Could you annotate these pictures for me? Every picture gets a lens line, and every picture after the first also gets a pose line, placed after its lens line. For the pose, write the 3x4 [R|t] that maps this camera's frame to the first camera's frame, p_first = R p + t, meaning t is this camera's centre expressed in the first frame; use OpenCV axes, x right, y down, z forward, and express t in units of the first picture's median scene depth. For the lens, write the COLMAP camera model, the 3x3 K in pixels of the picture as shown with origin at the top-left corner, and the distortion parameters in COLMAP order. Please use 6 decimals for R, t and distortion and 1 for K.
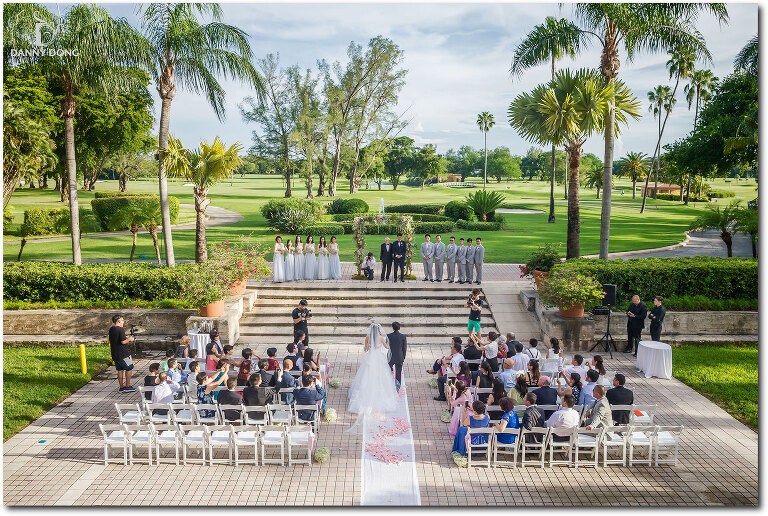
lens RADIAL K [[503.1, 0, 384.0], [0, 503.1, 258.0], [0, 0, 1]] dist [-0.005188, -0.003657]
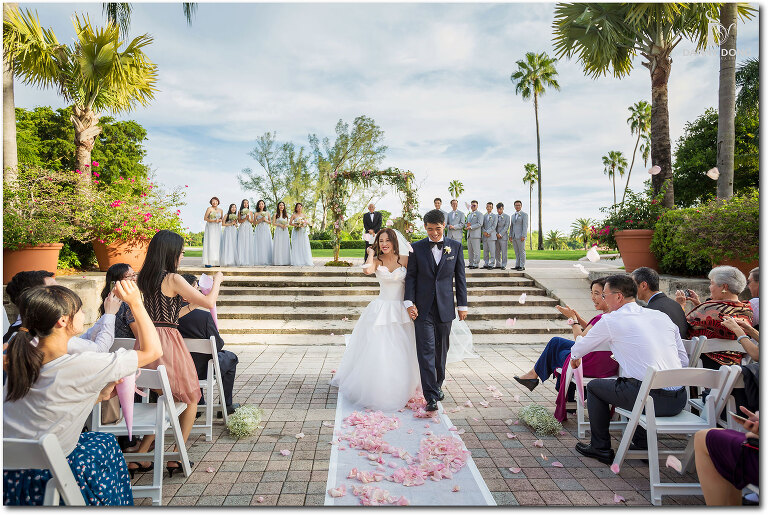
lens RADIAL K [[401.2, 0, 384.0], [0, 401.2, 257.5], [0, 0, 1]] dist [0.015076, -0.000207]
pose [[0.998821, 0.007093, 0.048029, -0.004001], [0.001149, 0.985538, -0.169453, 0.044229], [-0.048536, 0.169309, 0.984367, 0.172022]]
